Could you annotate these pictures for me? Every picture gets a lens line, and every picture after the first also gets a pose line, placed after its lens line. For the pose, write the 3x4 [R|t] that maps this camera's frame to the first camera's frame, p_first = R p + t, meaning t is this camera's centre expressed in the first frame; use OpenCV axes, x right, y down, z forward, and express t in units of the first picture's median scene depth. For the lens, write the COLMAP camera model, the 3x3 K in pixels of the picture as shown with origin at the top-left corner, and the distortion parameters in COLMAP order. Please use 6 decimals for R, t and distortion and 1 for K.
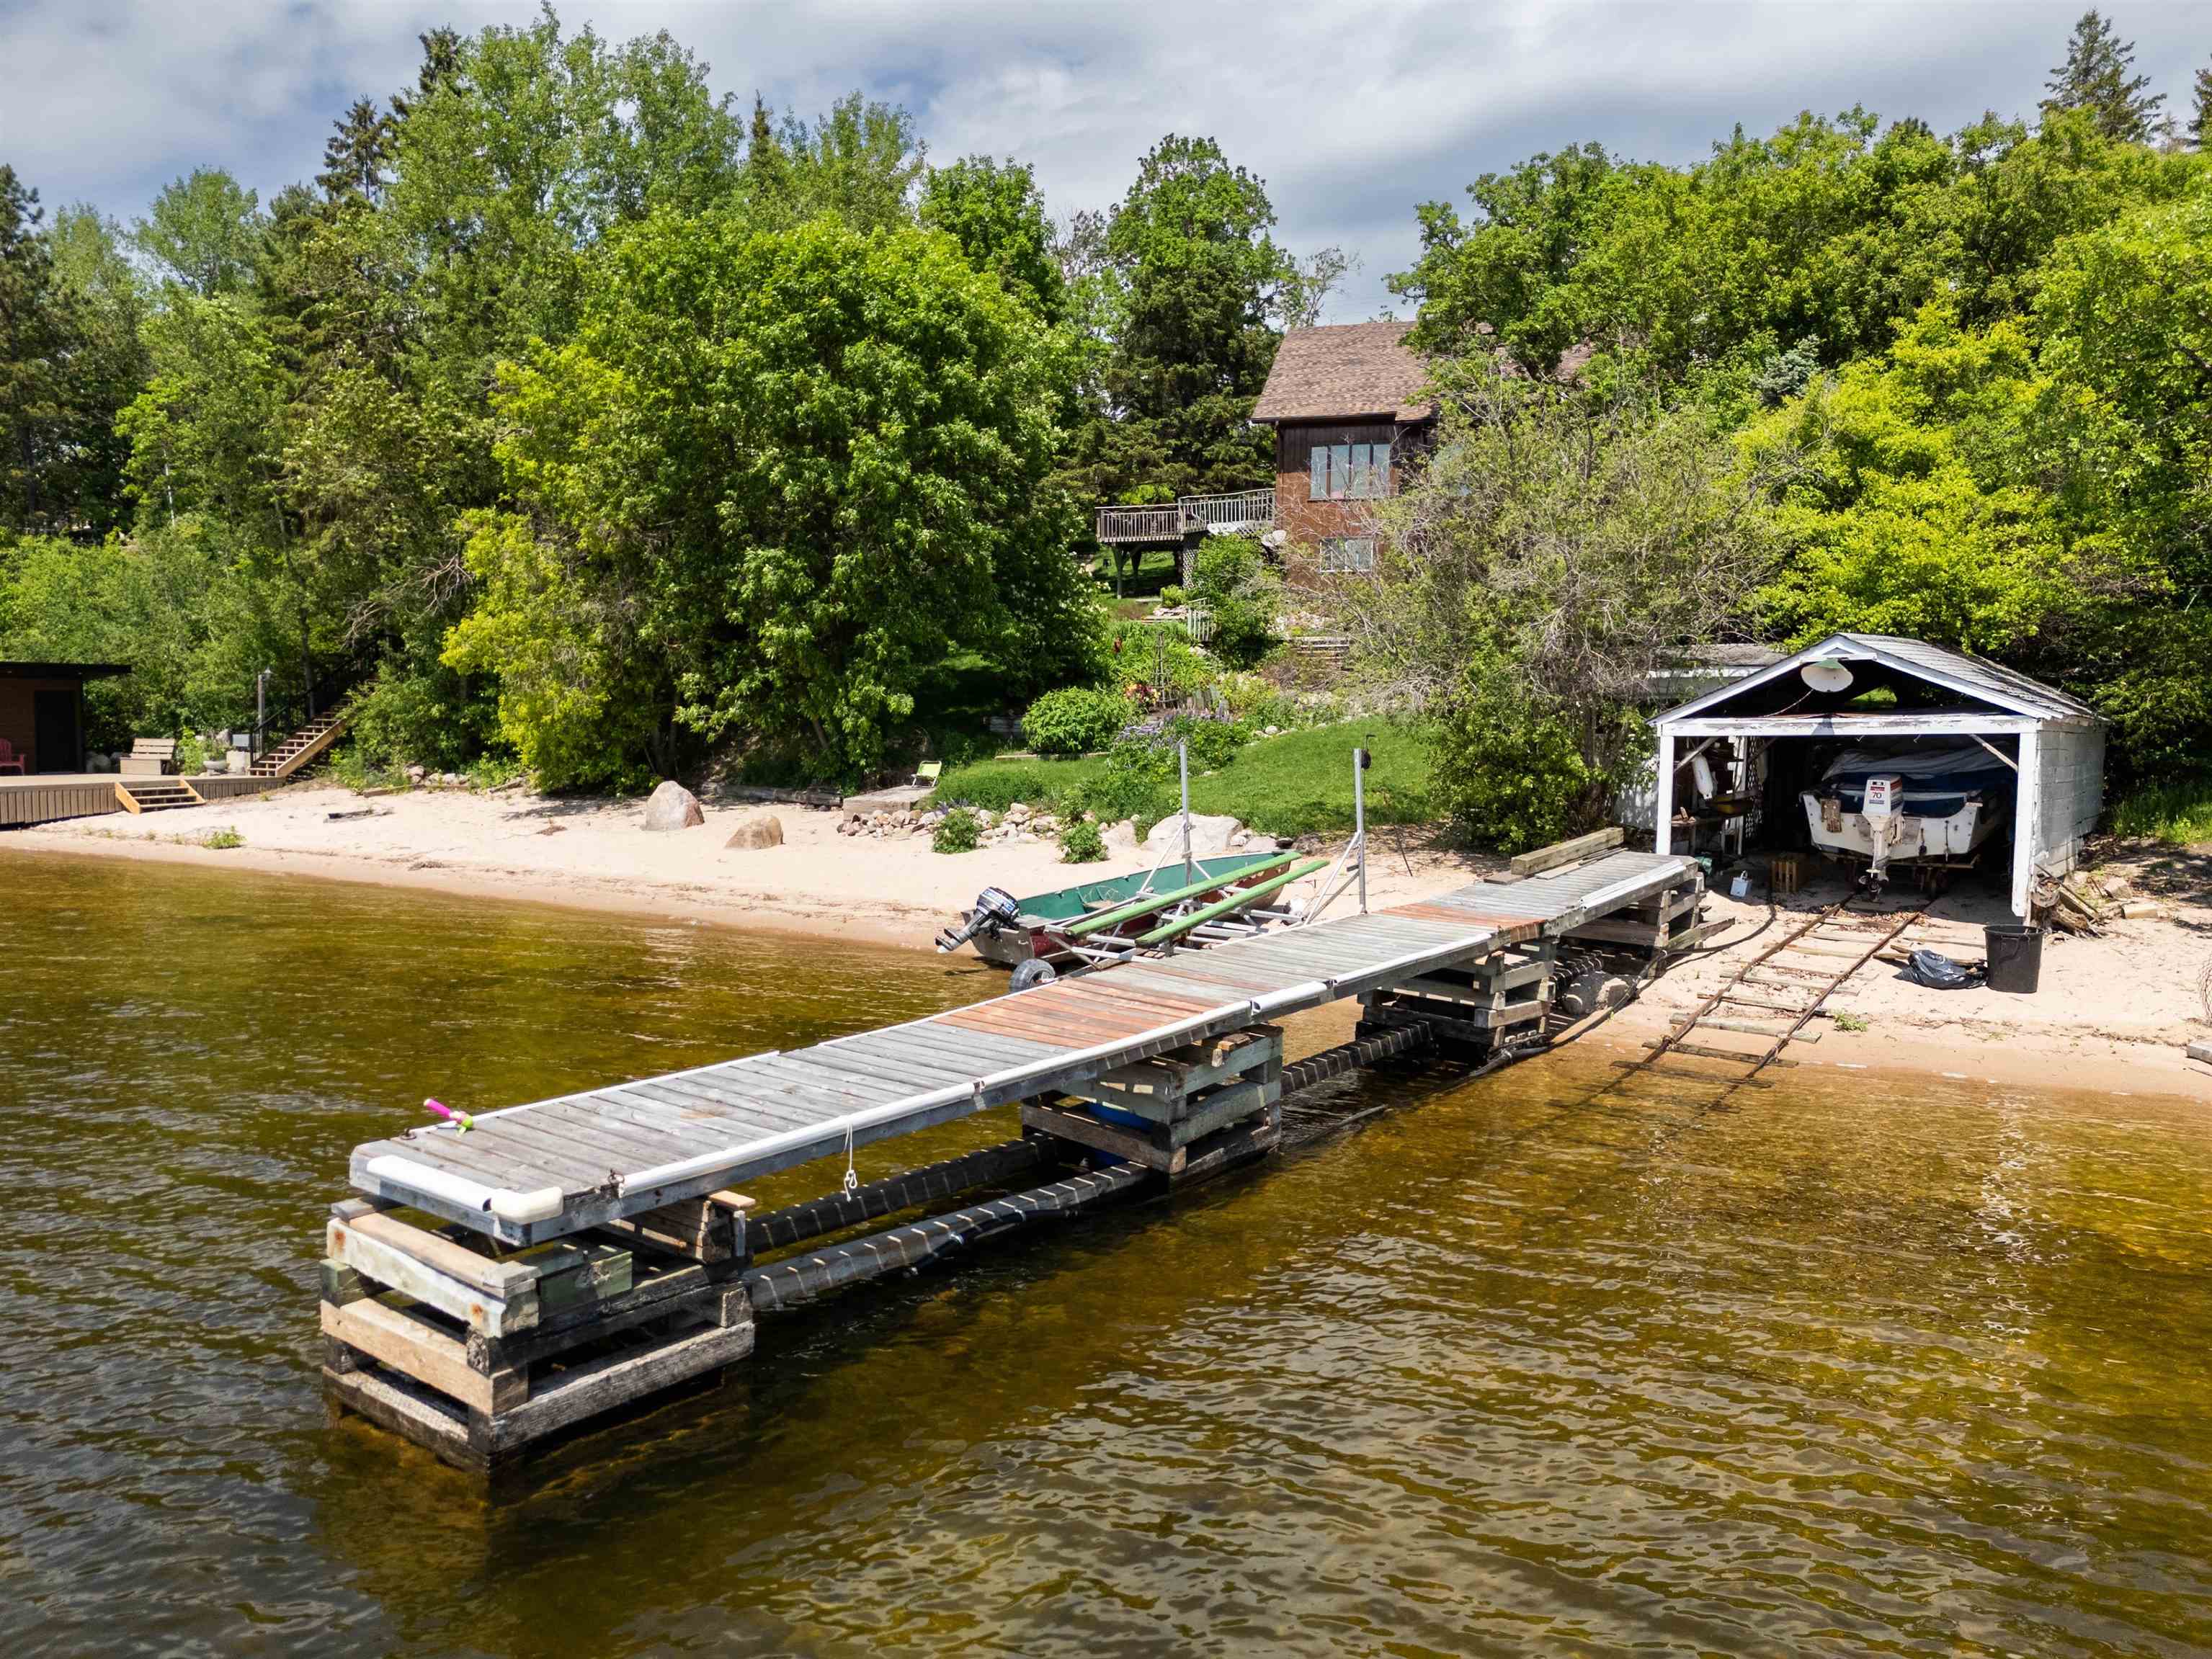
lens RADIAL K [[1612.7, 0, 1102.3], [0, 1612.7, 827.8], [0, 0, 1]] dist [0.068199, -0.056570]
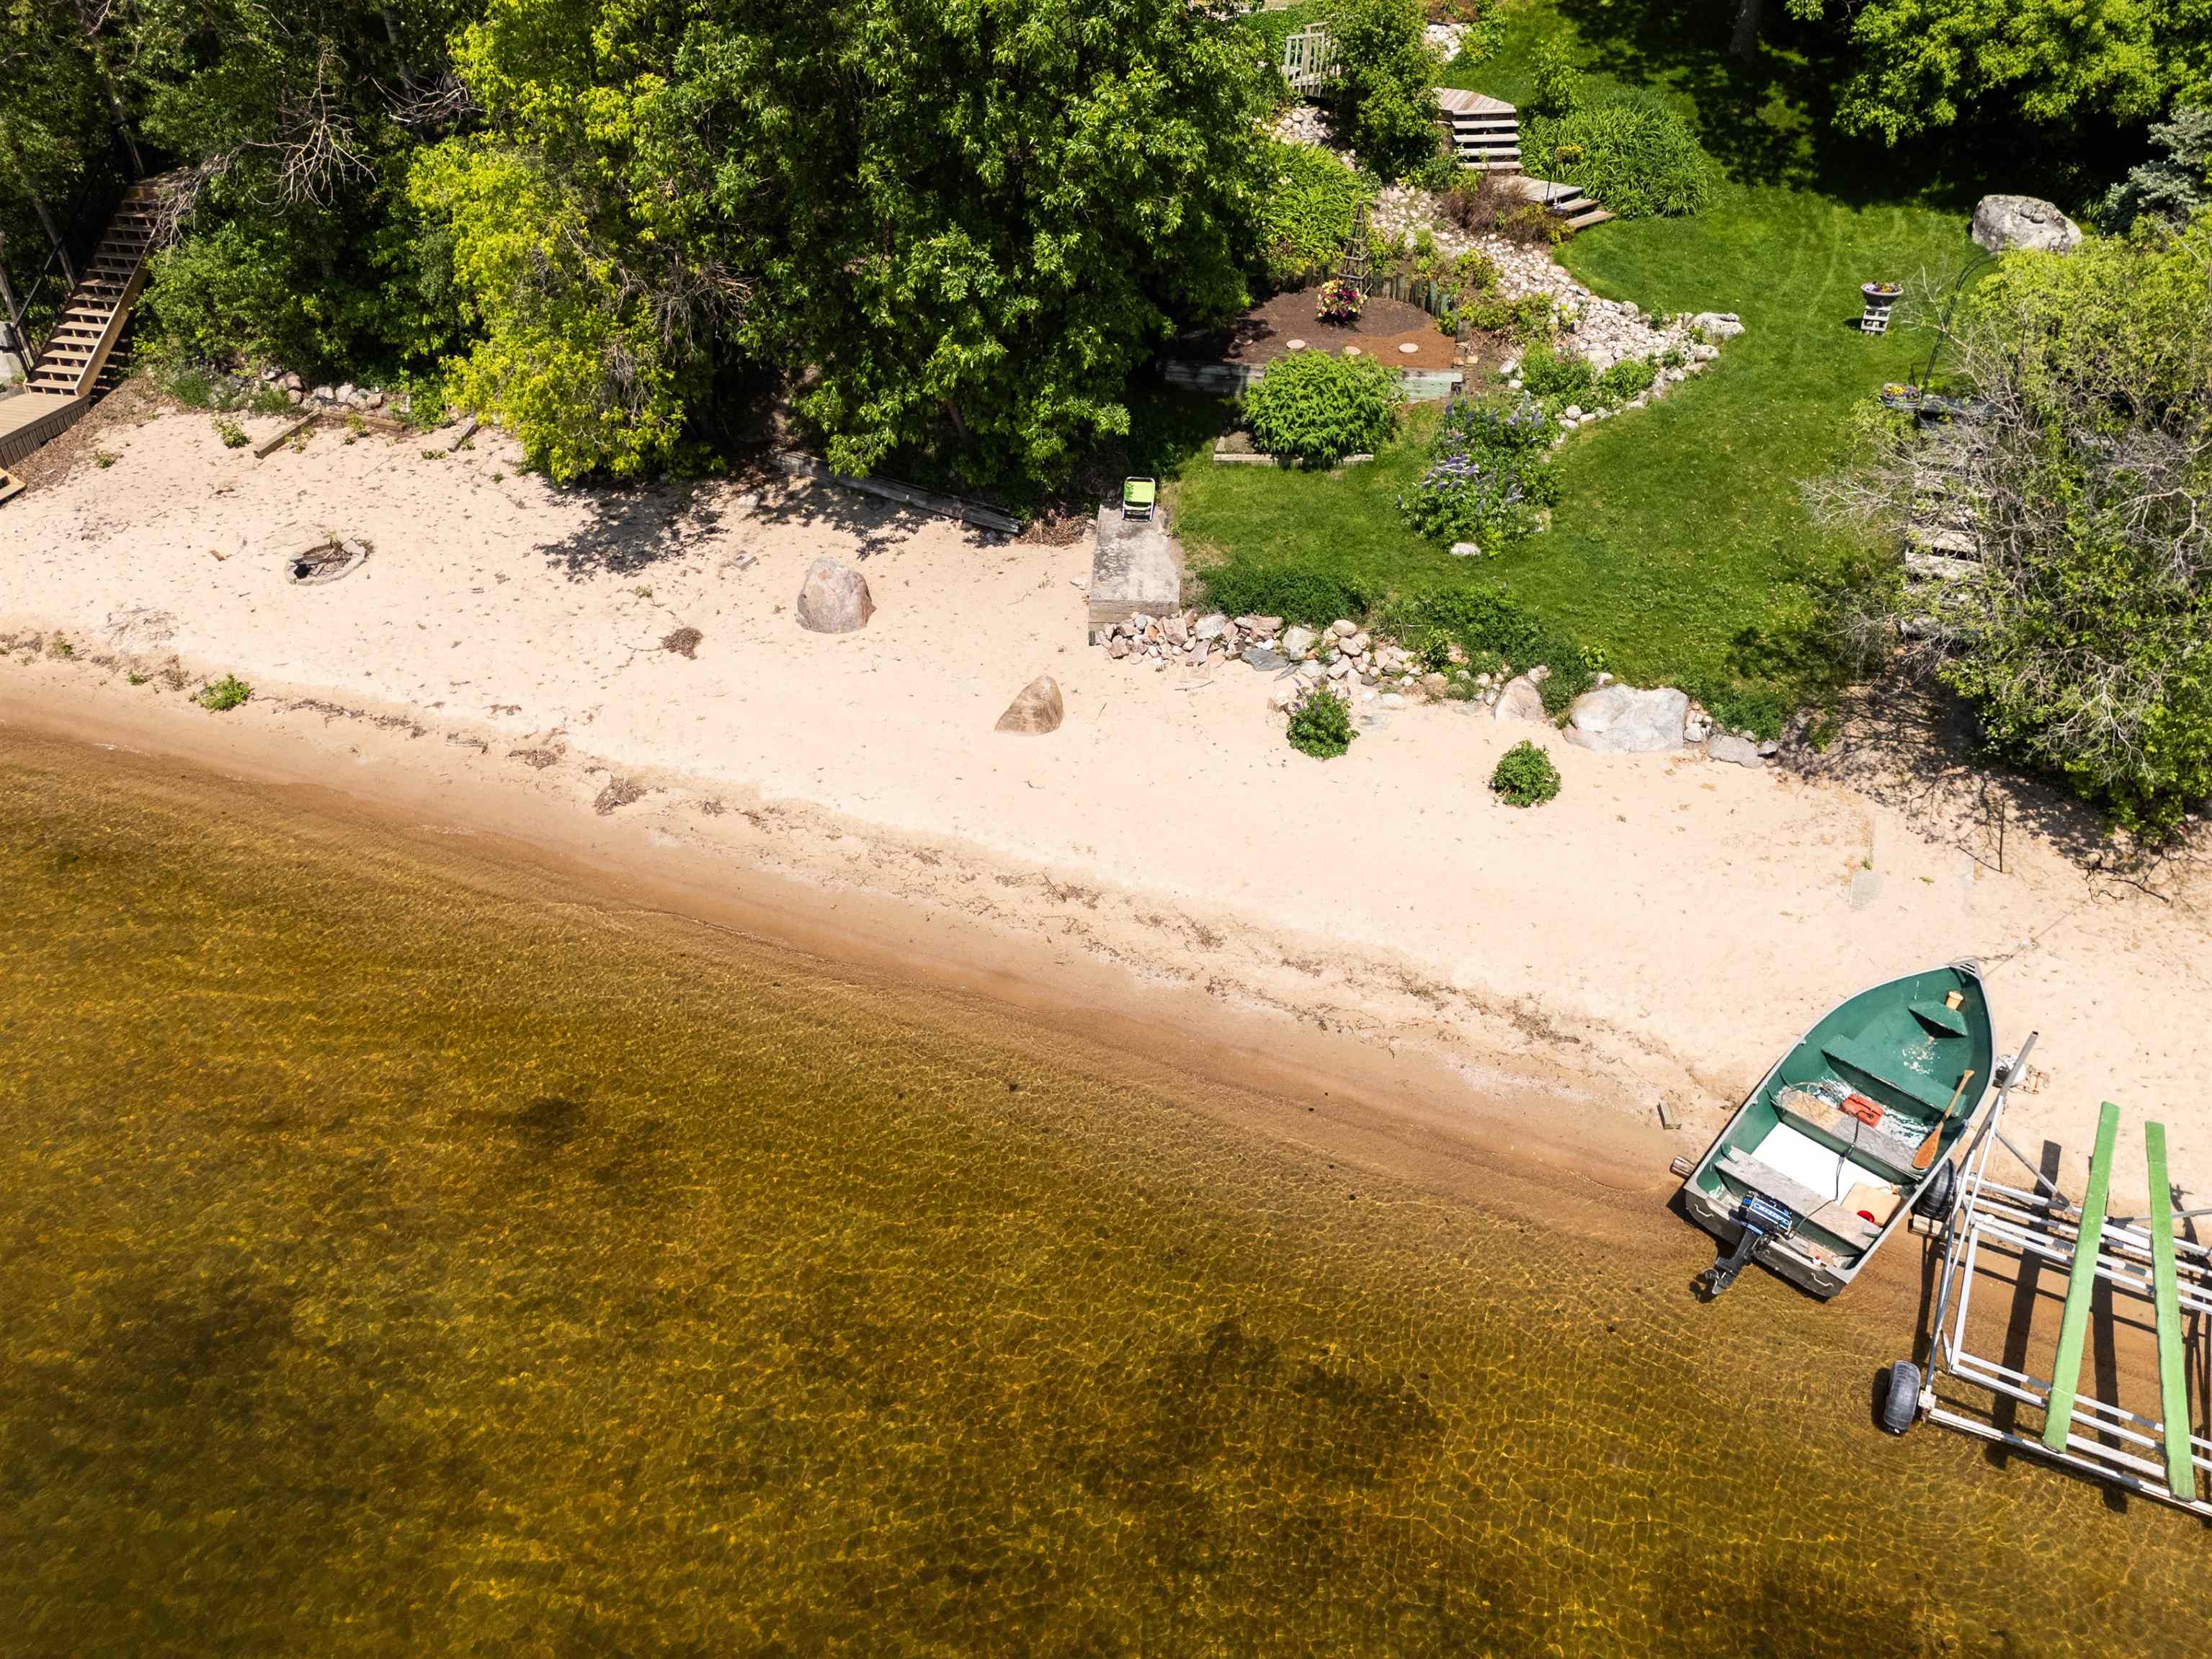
lens RADIAL K [[1612.7, 0, 1102.3], [0, 1612.7, 827.8], [0, 0, 1]] dist [0.068199, -0.056570]
pose [[0.975350, -0.138097, 0.172108, -0.292488], [0.028283, 0.851762, 0.523165, -0.317586], [-0.218842, -0.505401, 0.834672, 0.274685]]
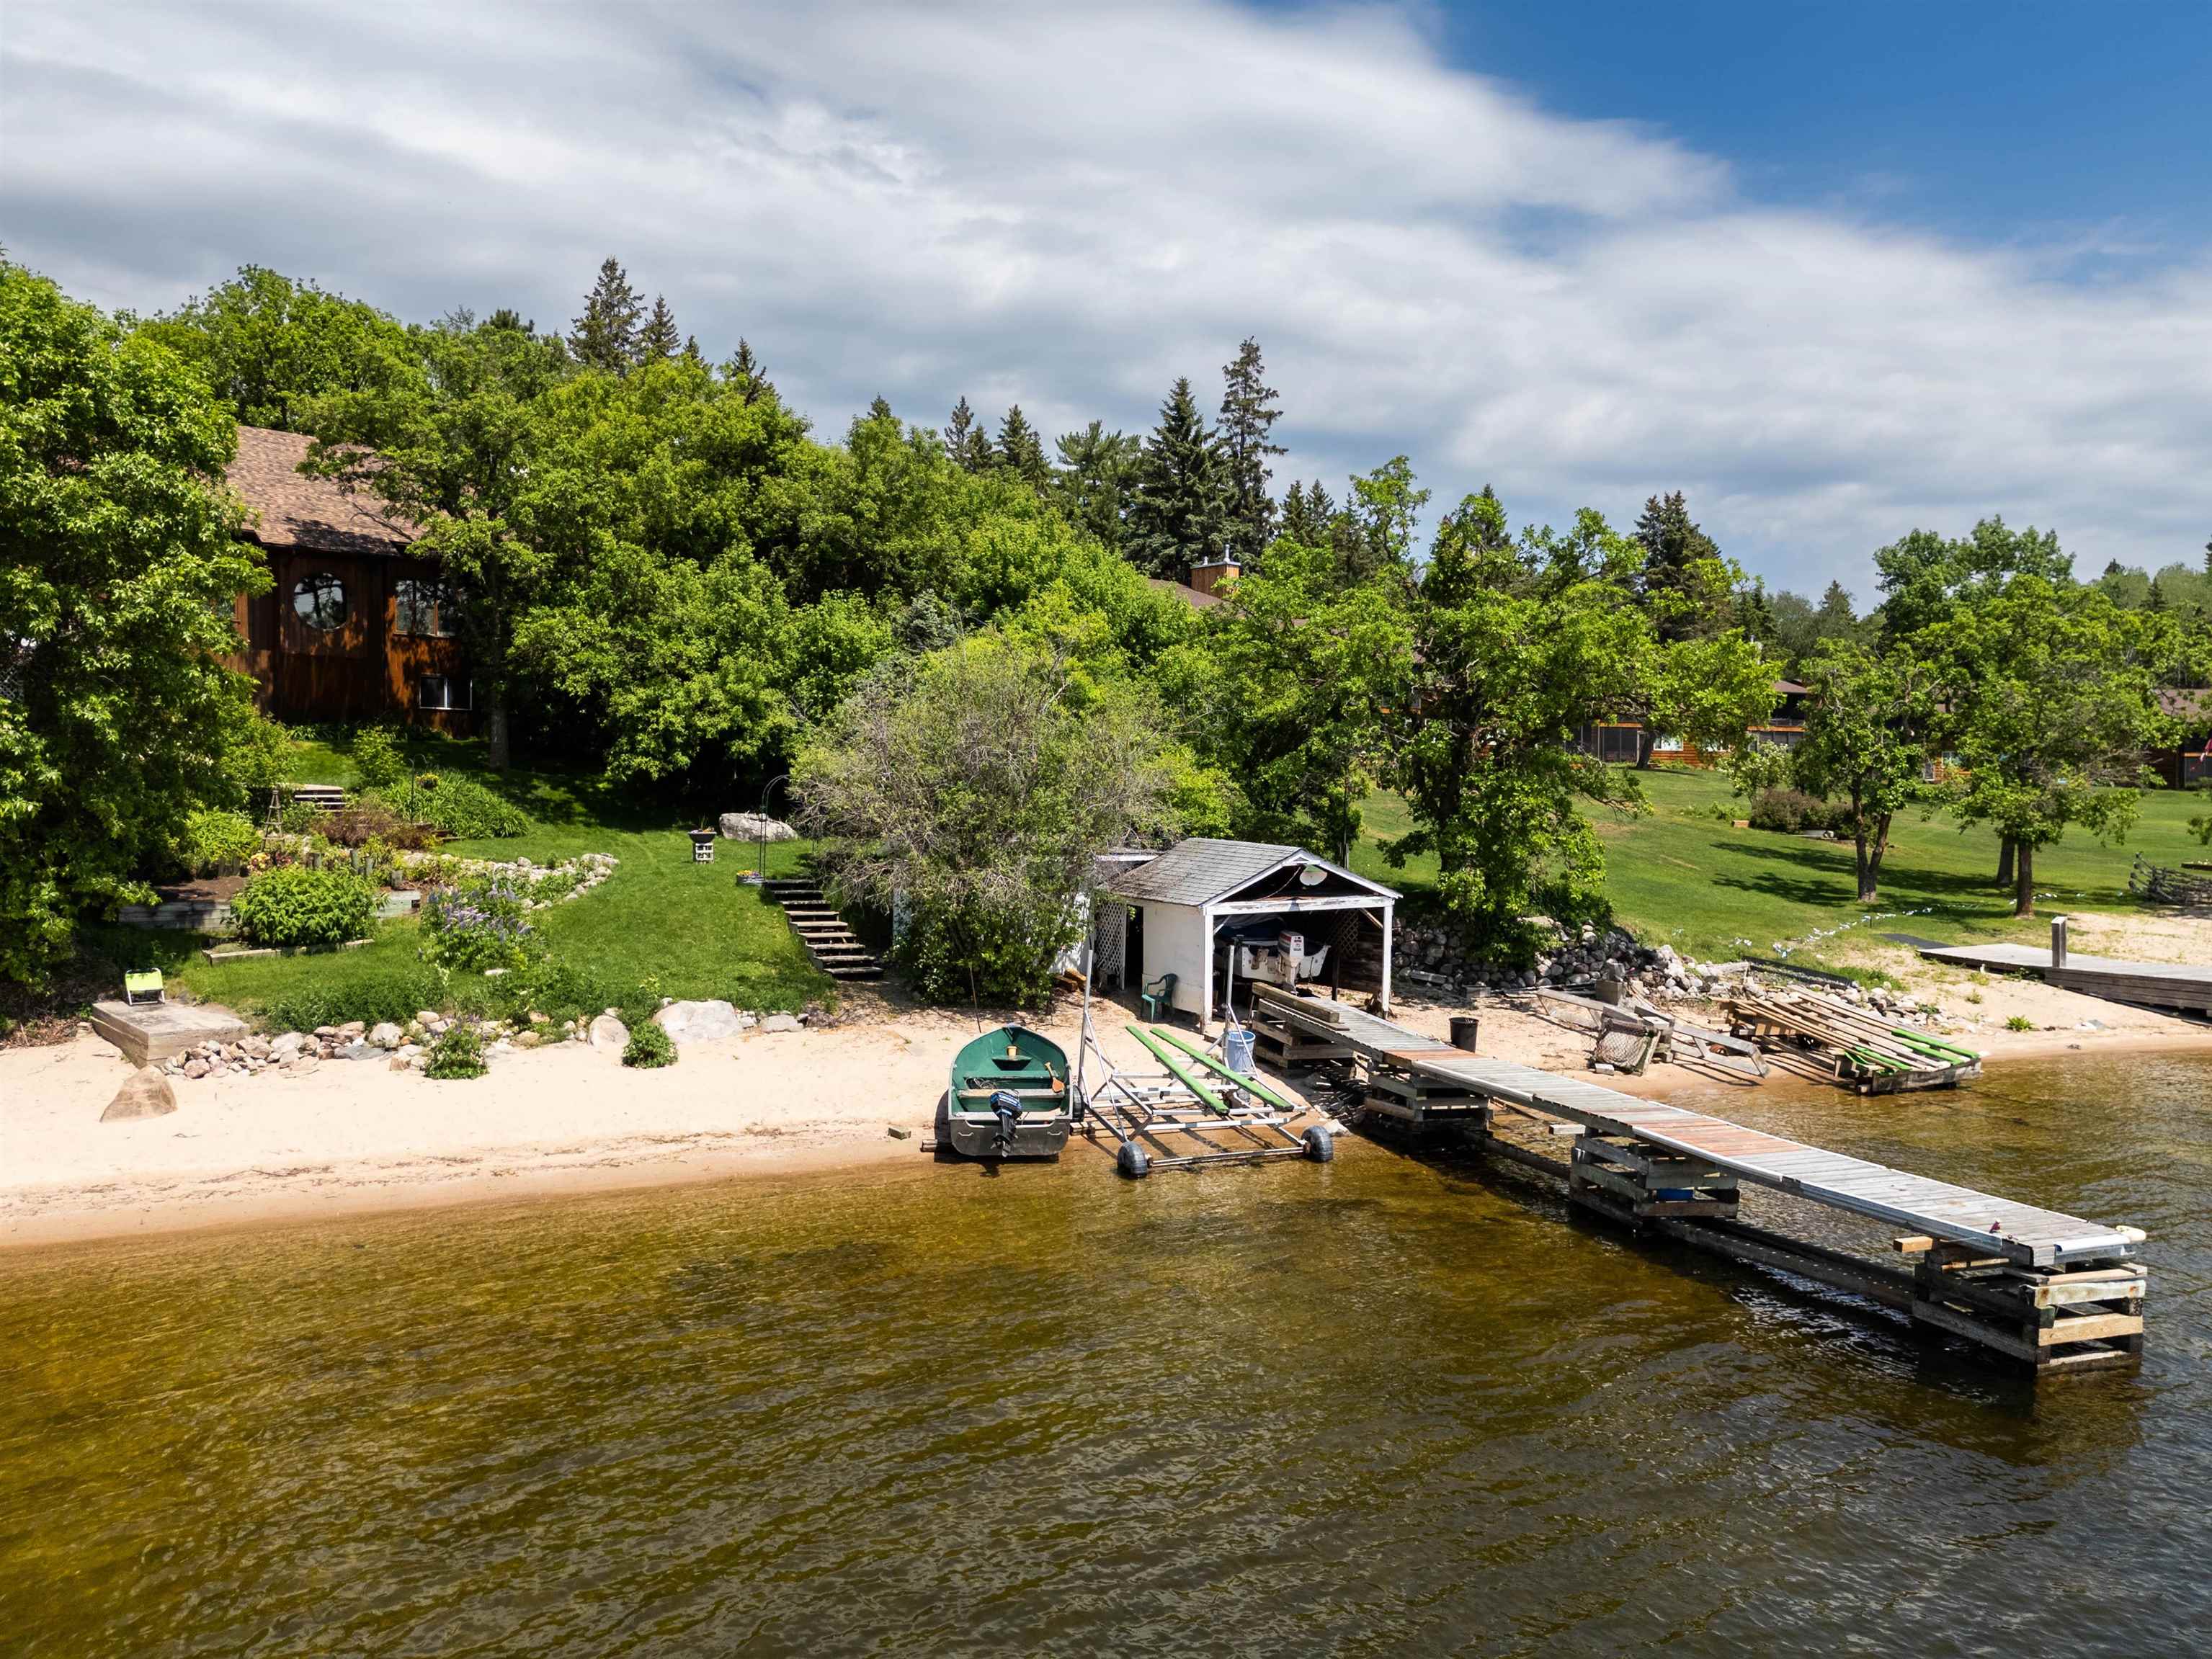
lens RADIAL K [[1612.7, 0, 1102.3], [0, 1612.7, 827.8], [0, 0, 1]] dist [0.068199, -0.056570]
pose [[0.487290, -0.009719, 0.873186, -0.596015], [0.062301, 0.997777, -0.023663, -0.063484], [-0.871015, 0.065931, 0.486812, 0.207107]]
